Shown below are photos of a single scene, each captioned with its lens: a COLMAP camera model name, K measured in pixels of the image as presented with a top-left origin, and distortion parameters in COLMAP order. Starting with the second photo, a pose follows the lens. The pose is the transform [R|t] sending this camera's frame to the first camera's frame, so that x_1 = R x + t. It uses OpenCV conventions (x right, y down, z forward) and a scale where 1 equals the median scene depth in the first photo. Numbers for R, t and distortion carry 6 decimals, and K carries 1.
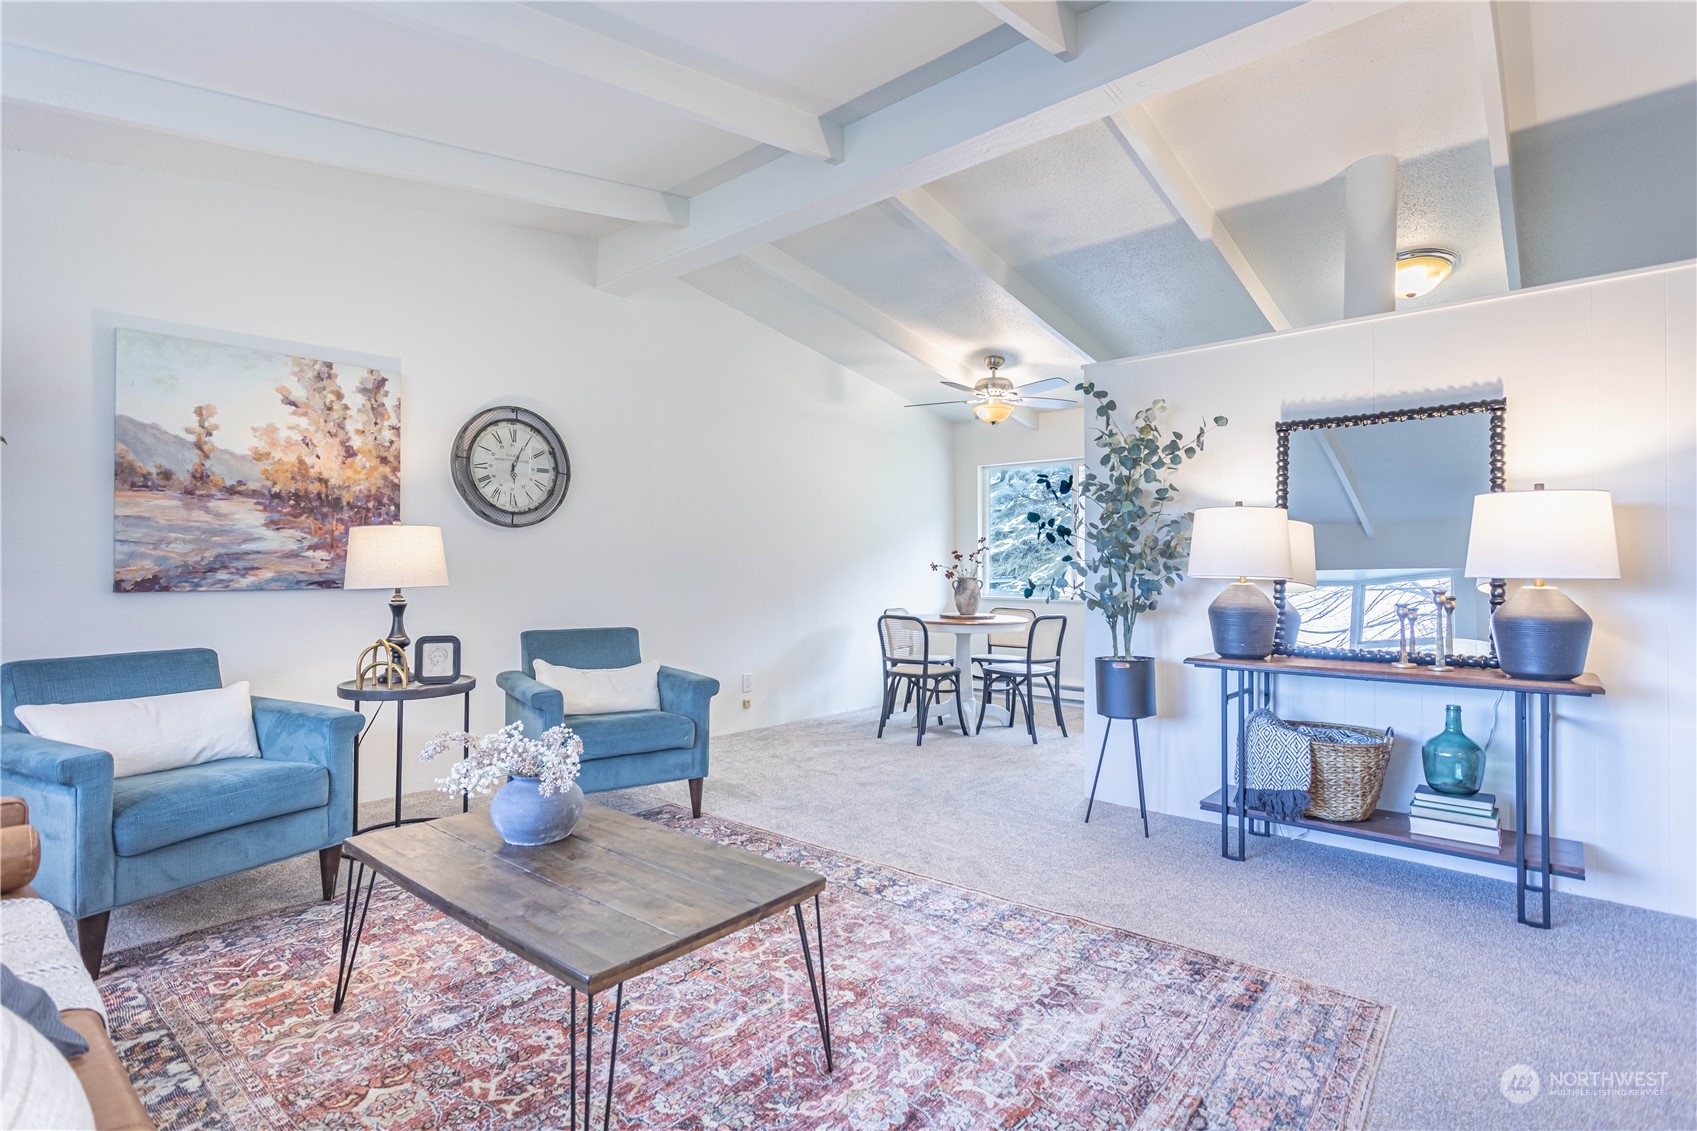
lens RADIAL K [[816.0, 0, 851.8], [0, 816.0, 559.7], [0, 0, 1]] dist [-0.012915, 0.001627]
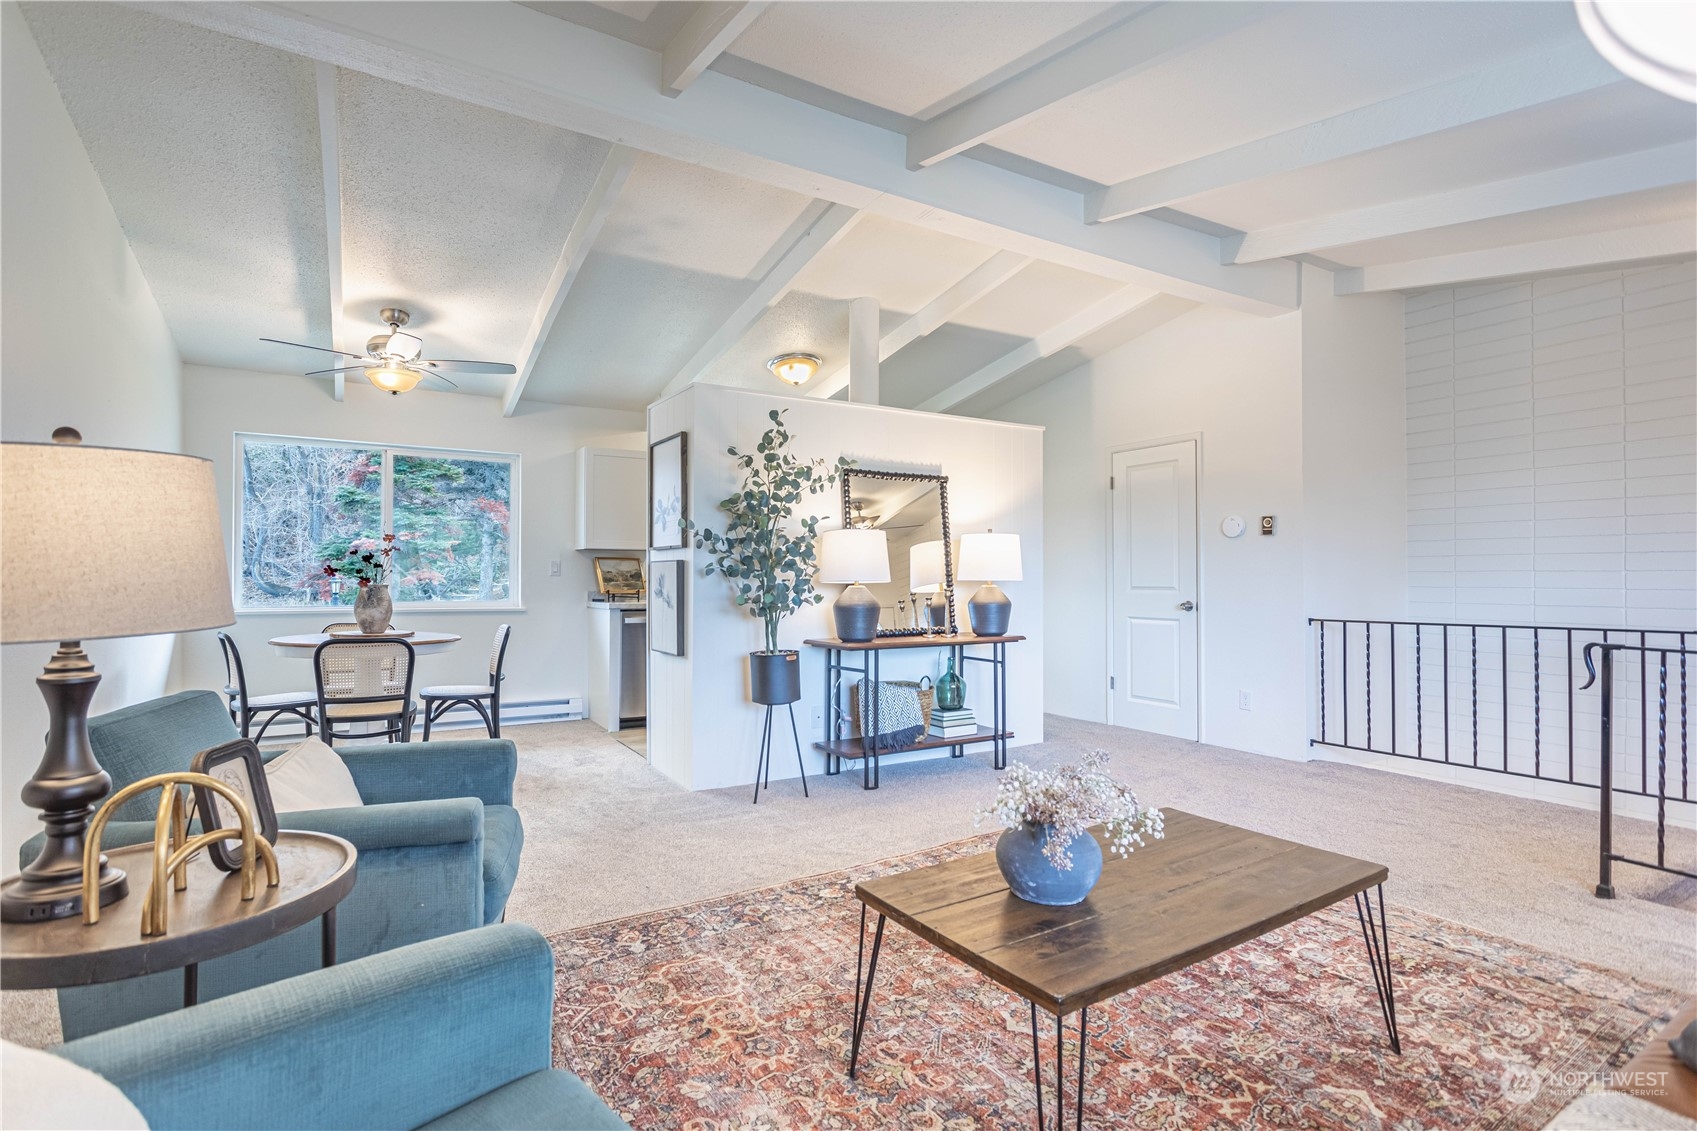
lens RADIAL K [[816.0, 0, 834.2], [0, 816.0, 564.3], [0, 0, 1]] dist [-0.012915, 0.001627]
pose [[0.314804, 0.013389, 0.949062, -1.150032], [-0.012185, 0.999875, -0.010064, 0.009901], [-0.949078, -0.008396, 0.314928, 0.860107]]
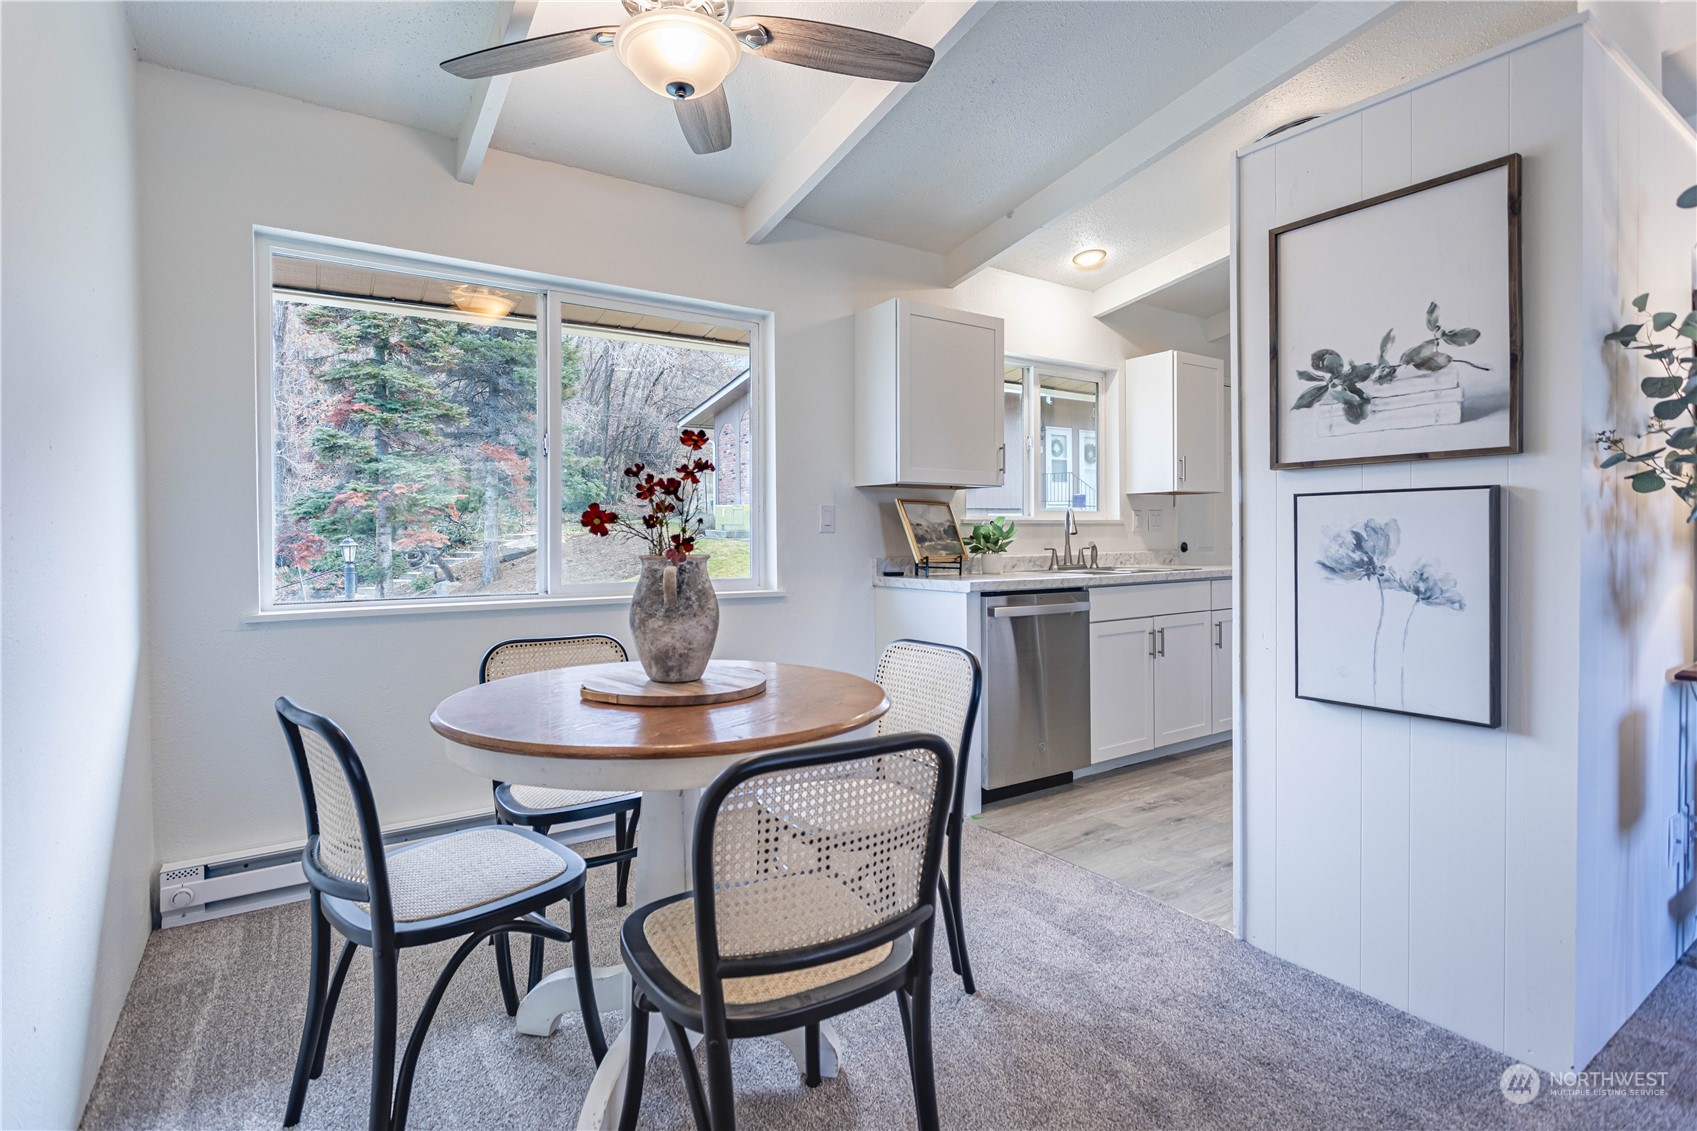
lens RADIAL K [[816.0, 0, 857.9], [0, 816.0, 546.5], [0, 0, 1]] dist [-0.012915, 0.001627]
pose [[0.248390, -0.019134, 0.968471, -0.348156], [-0.001975, 0.999793, 0.020260, 0.027594], [-0.968658, -0.006945, 0.248301, 2.160724]]
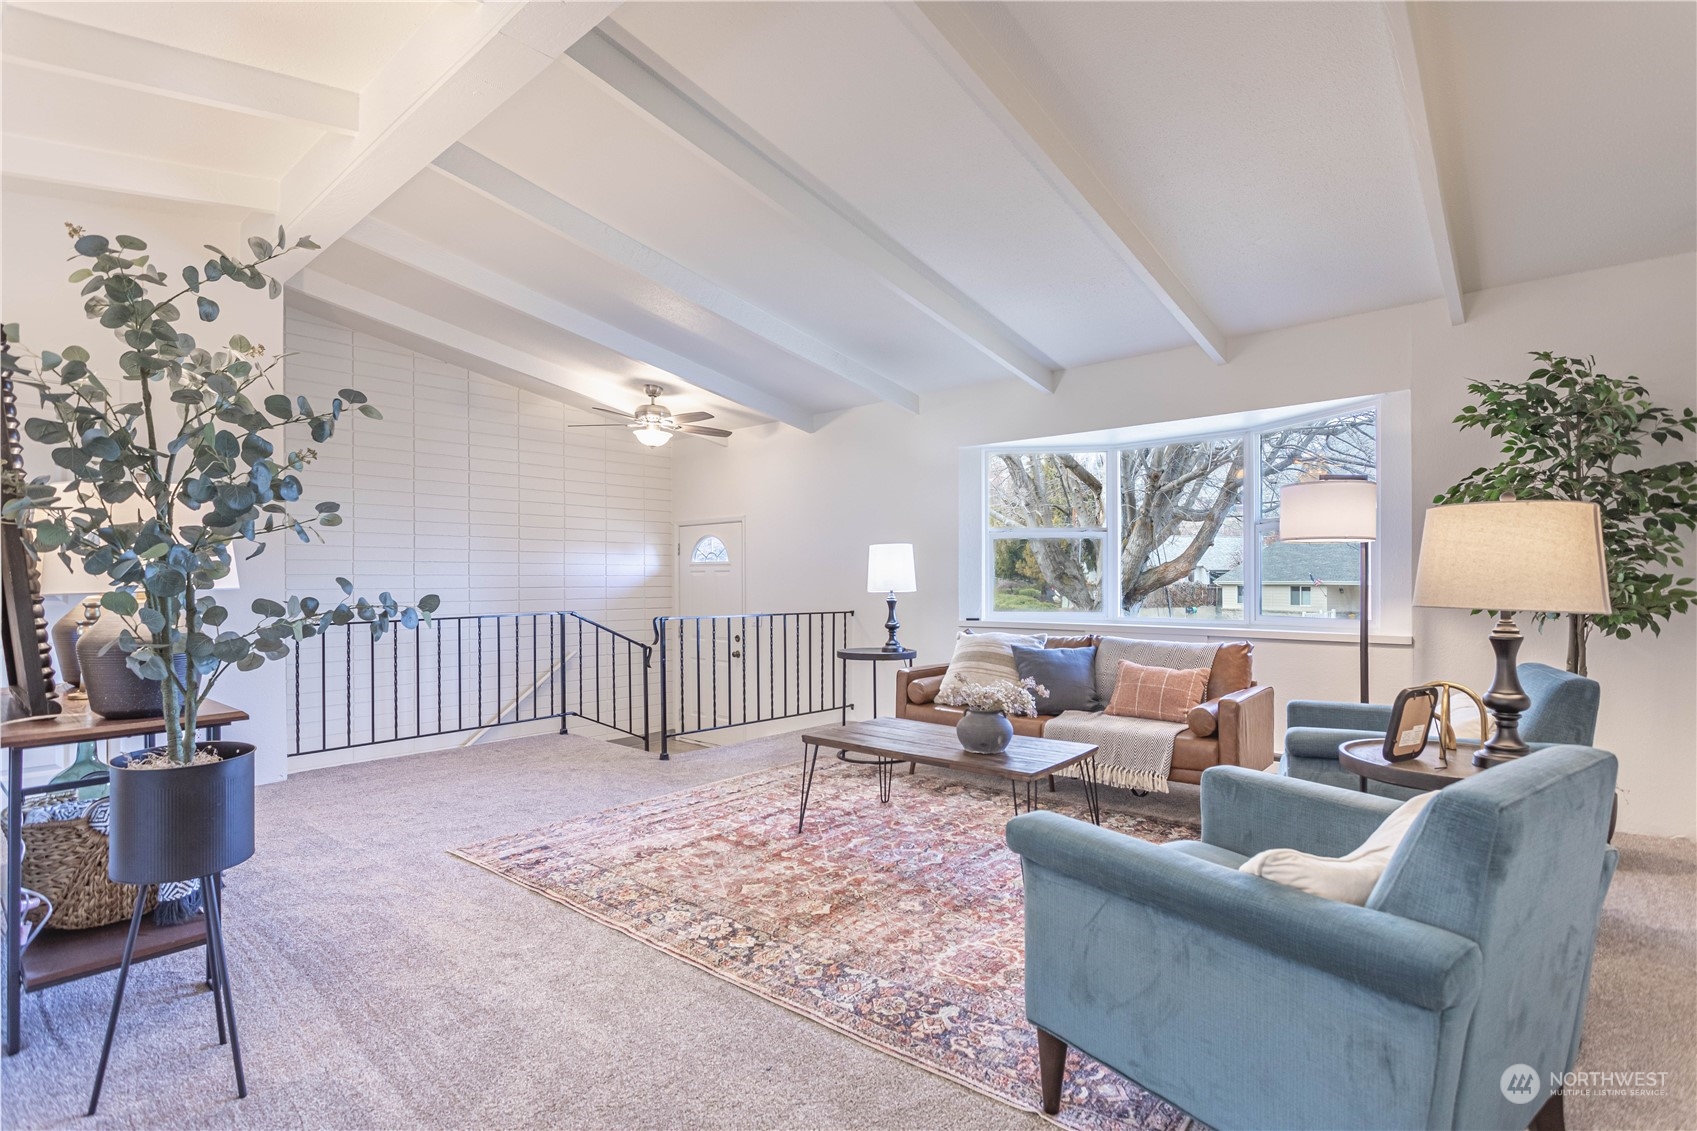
lens RADIAL K [[816.0, 0, 859.1], [0, 816.0, 579.7], [0, 0, 1]] dist [-0.012915, 0.001627]
pose [[-0.999977, 0.000181, -0.006714, -0.122664], [0.000260, 0.999931, -0.011751, 0.028901], [0.006711, -0.011753, -0.999908, 2.331582]]
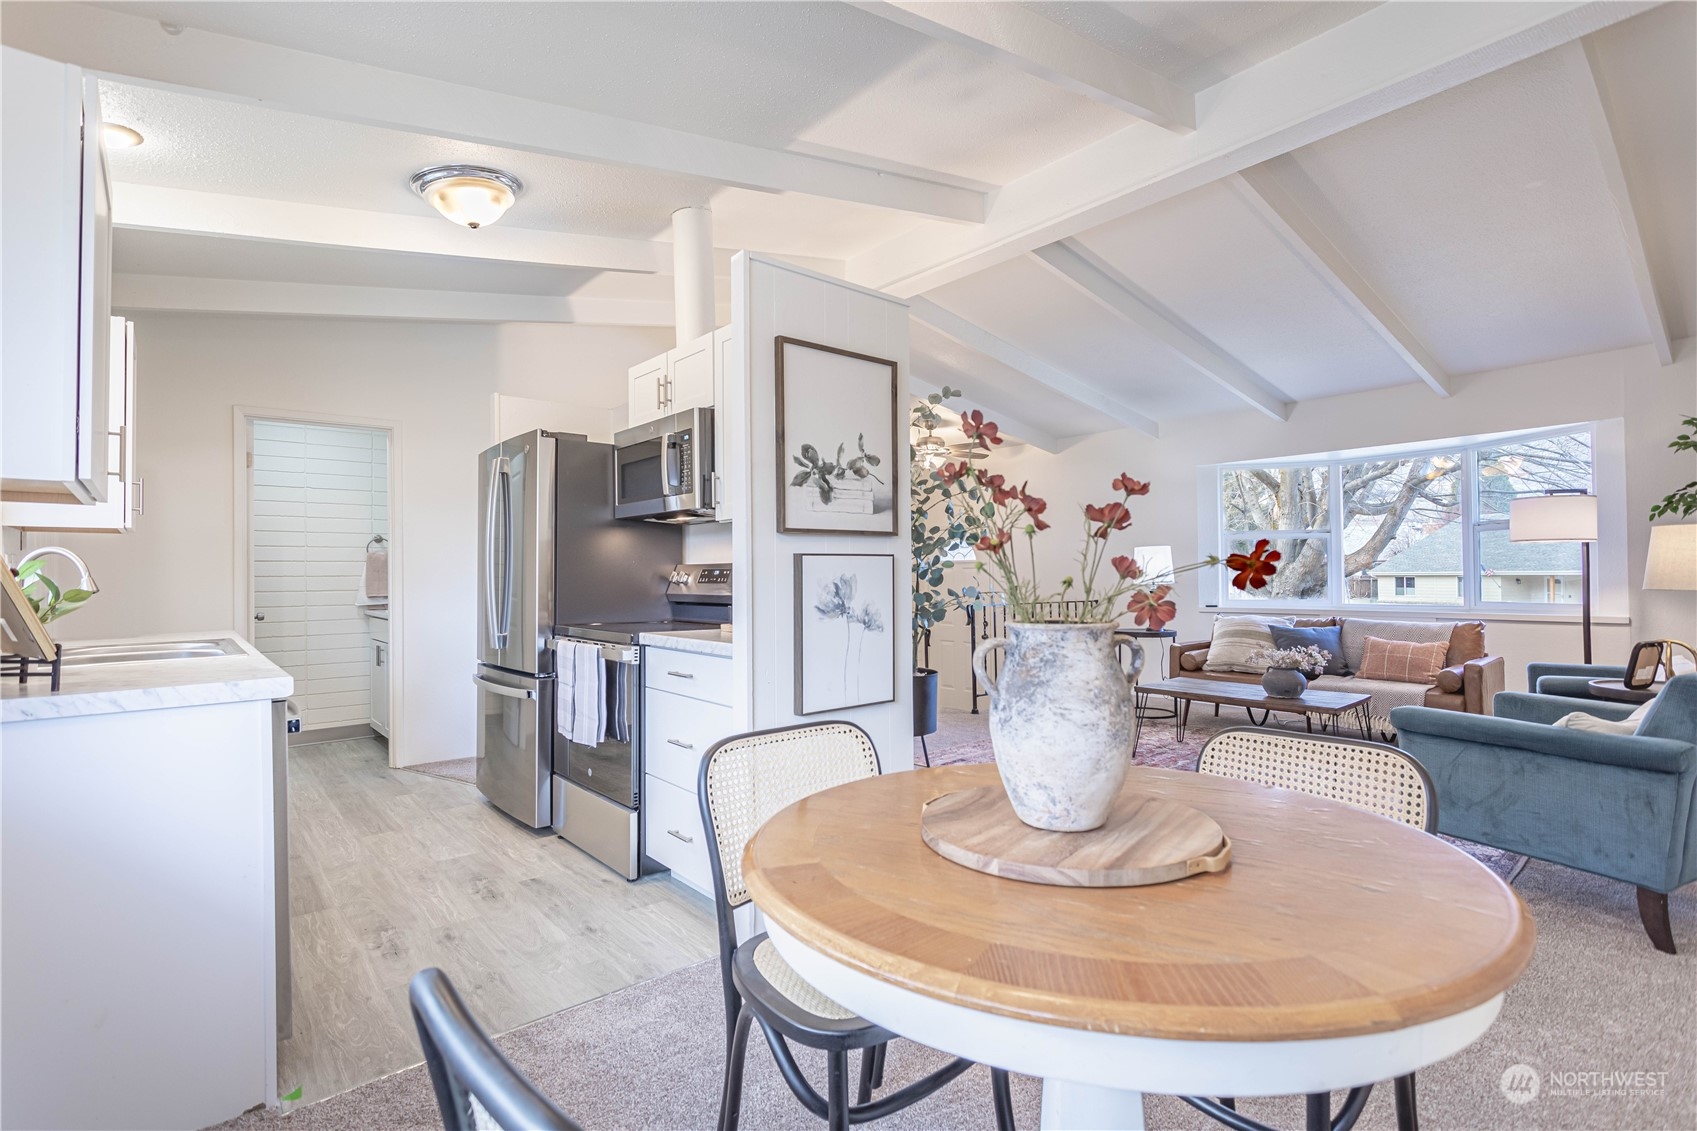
lens RADIAL K [[805.2, 0, 838.9], [0, 805.2, 560.6], [0, 0, 1]] dist [-0.013022, 0.002776]
pose [[-0.987472, 0.009667, 0.157496, 0.407223], [0.005297, 0.999590, -0.028143, 0.028977], [-0.157703, -0.026956, -0.987119, 3.008681]]
